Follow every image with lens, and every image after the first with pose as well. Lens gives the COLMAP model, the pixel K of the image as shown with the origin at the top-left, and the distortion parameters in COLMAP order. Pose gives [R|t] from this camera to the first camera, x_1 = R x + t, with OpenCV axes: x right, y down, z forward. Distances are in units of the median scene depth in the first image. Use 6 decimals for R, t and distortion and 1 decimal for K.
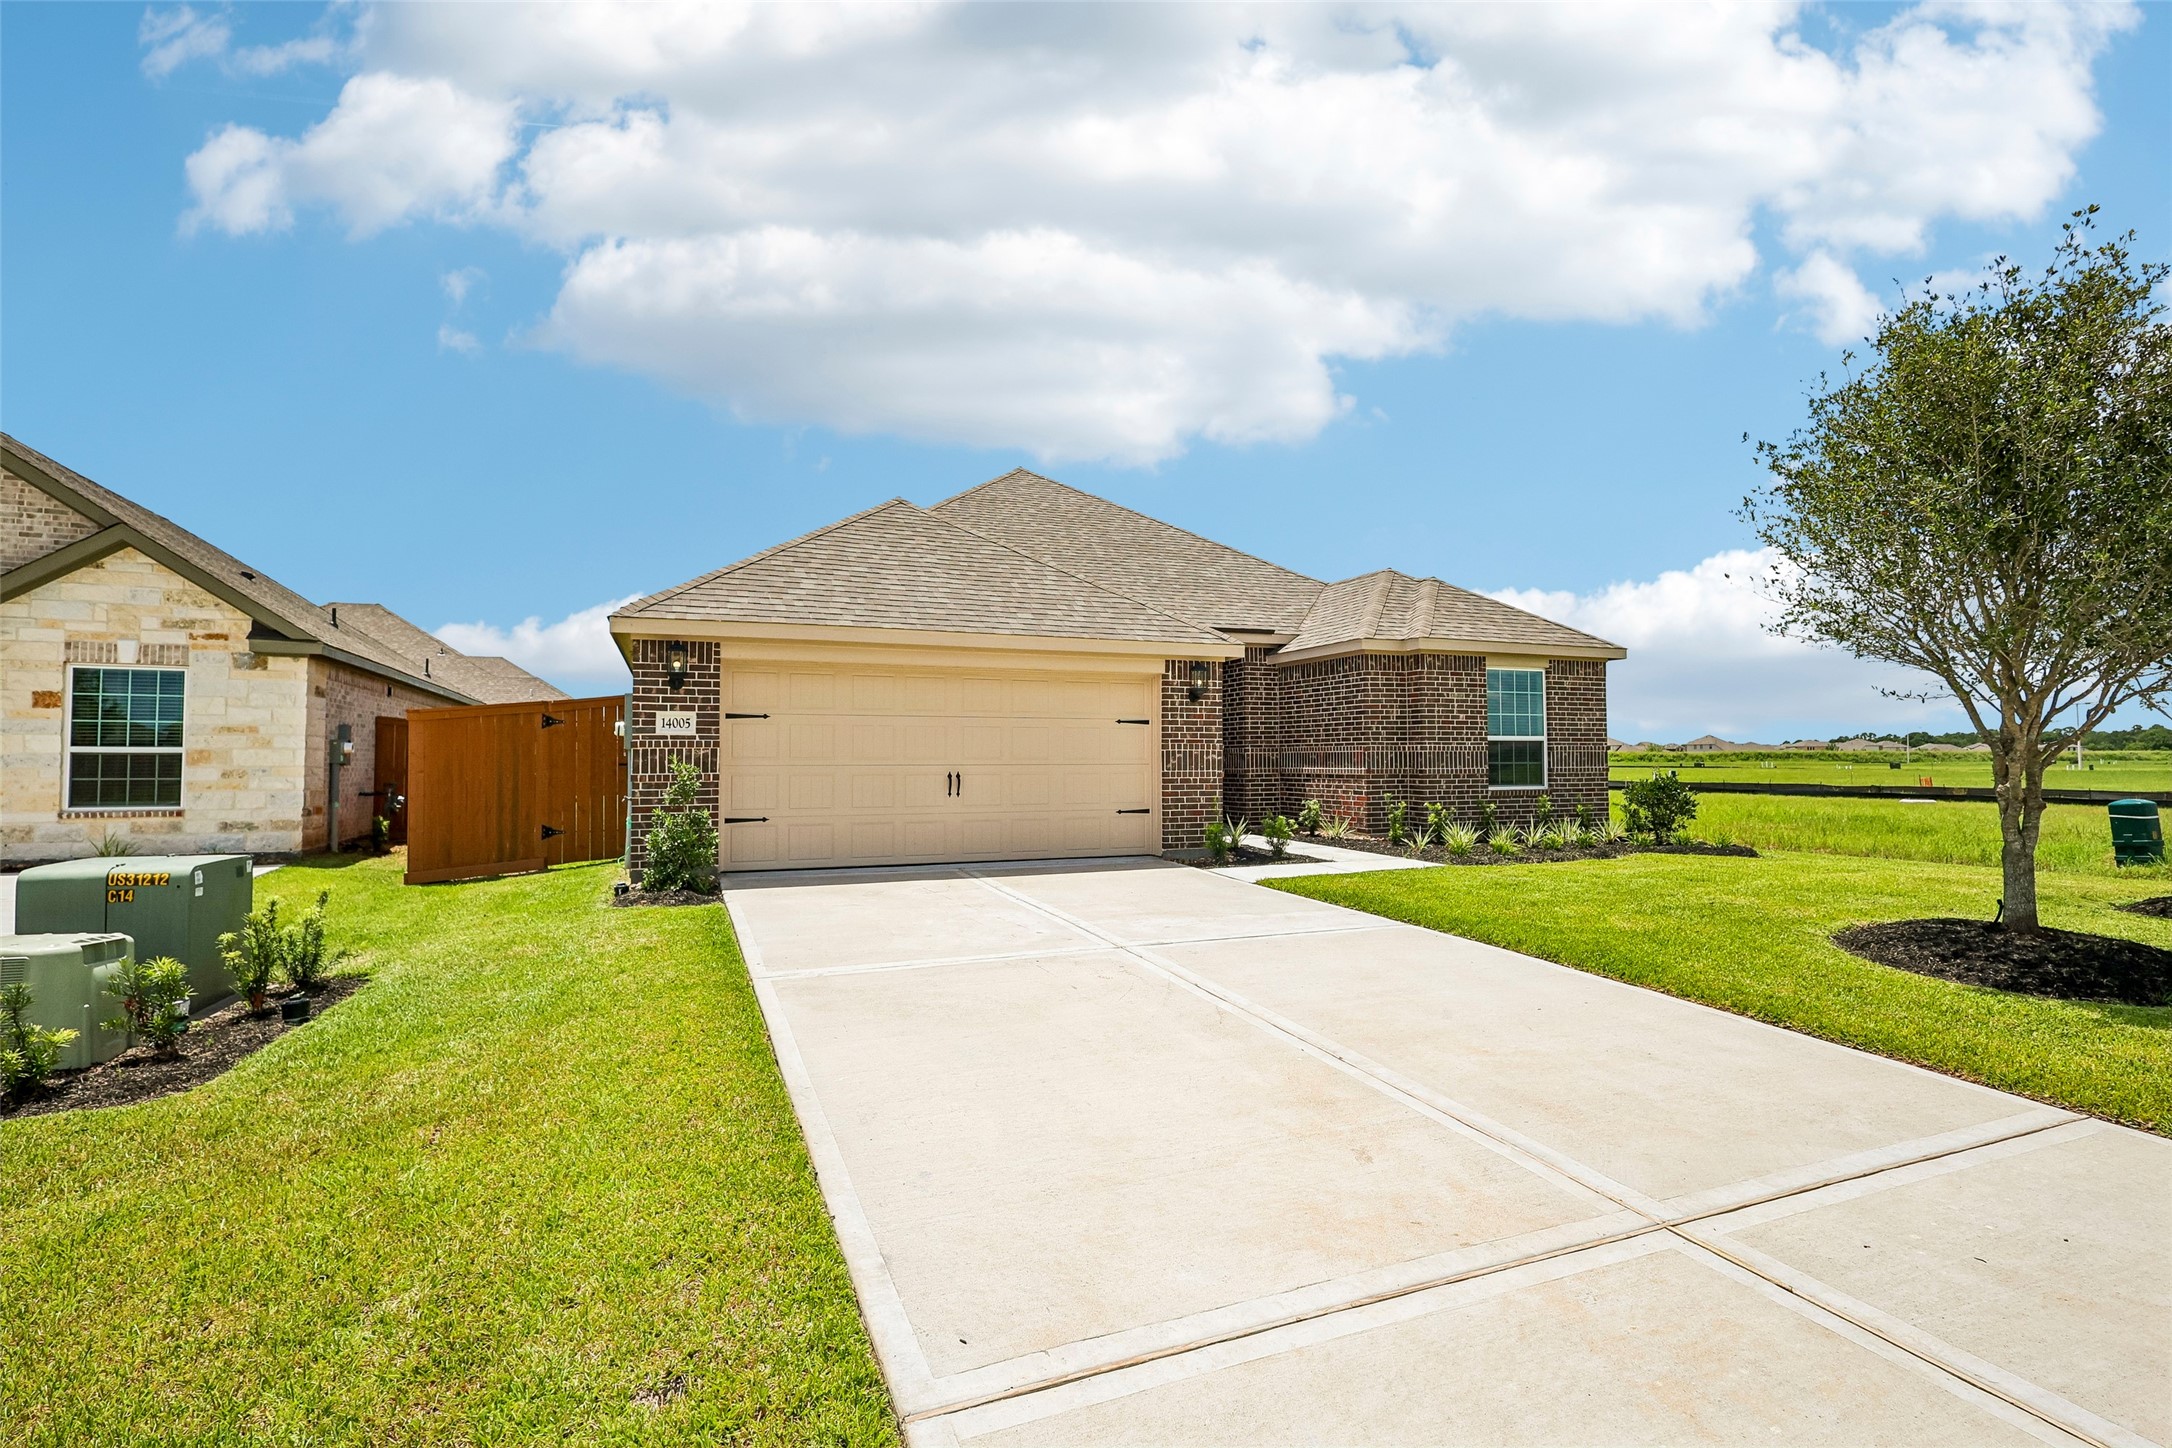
lens RADIAL K [[1000.3, 0, 1085.0], [0, 1000.3, 723.5], [0, 0, 1]] dist [0.000083, 0.000940]
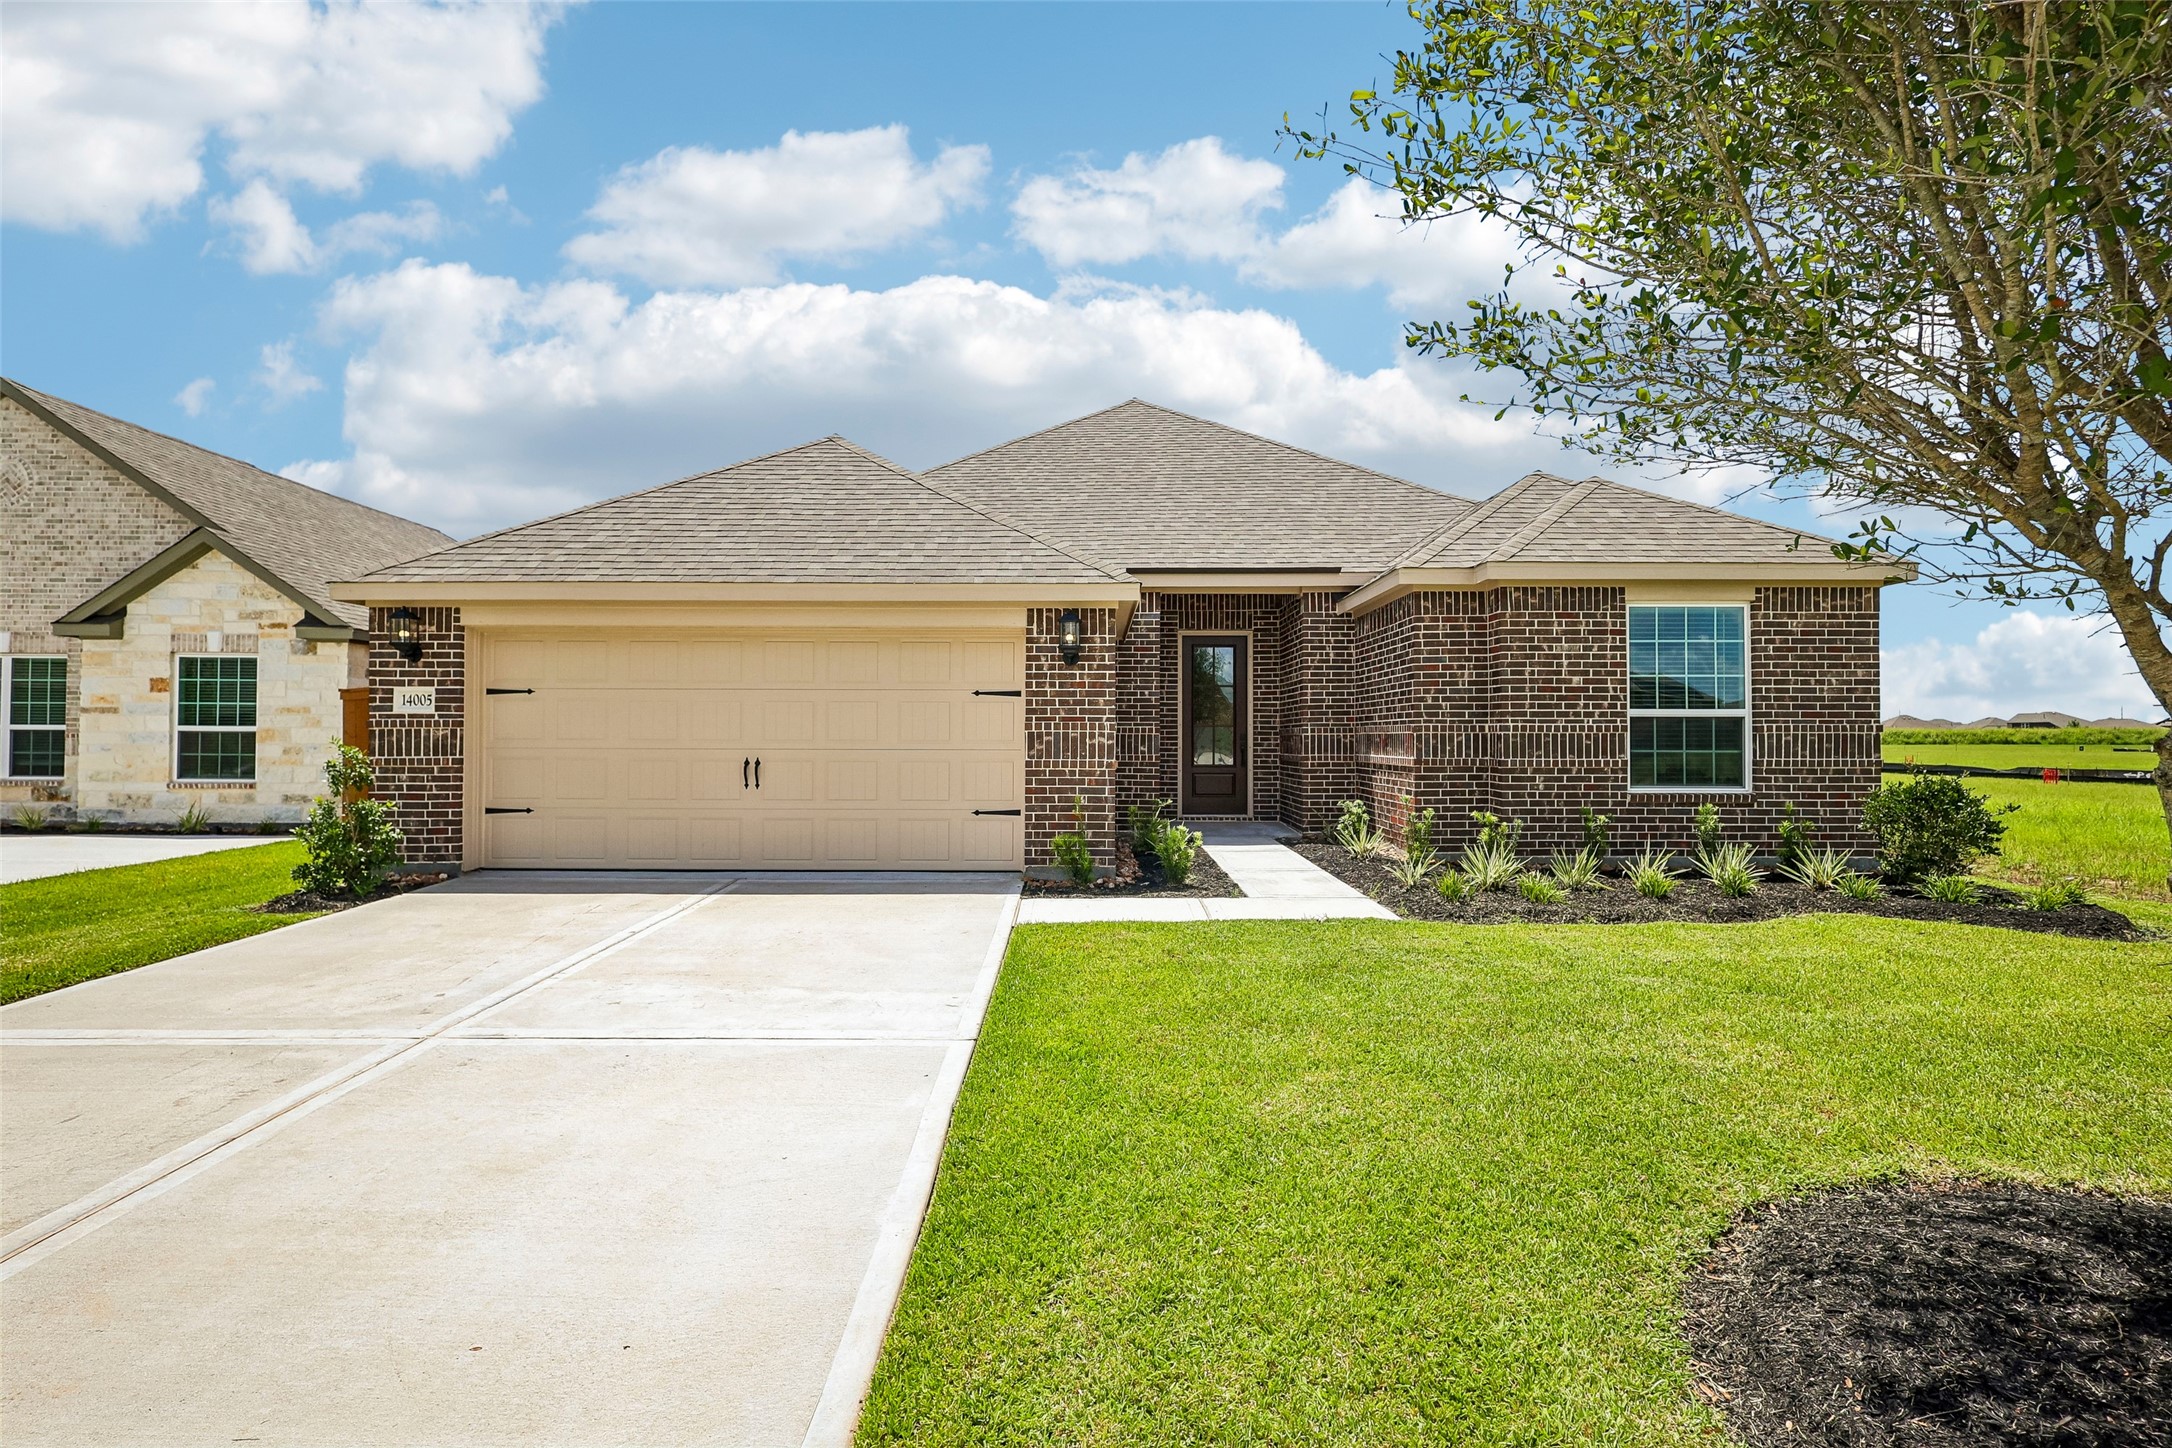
lens RADIAL K [[1000.3, 0, 1085.2], [0, 1000.3, 720.9], [0, 0, 1]] dist [0.000083, 0.000940]
pose [[0.929021, -0.001507, -0.370023, 0.378844], [0.008994, 0.999788, 0.018510, 0.005526], [0.369917, -0.020525, 0.928838, 0.319931]]
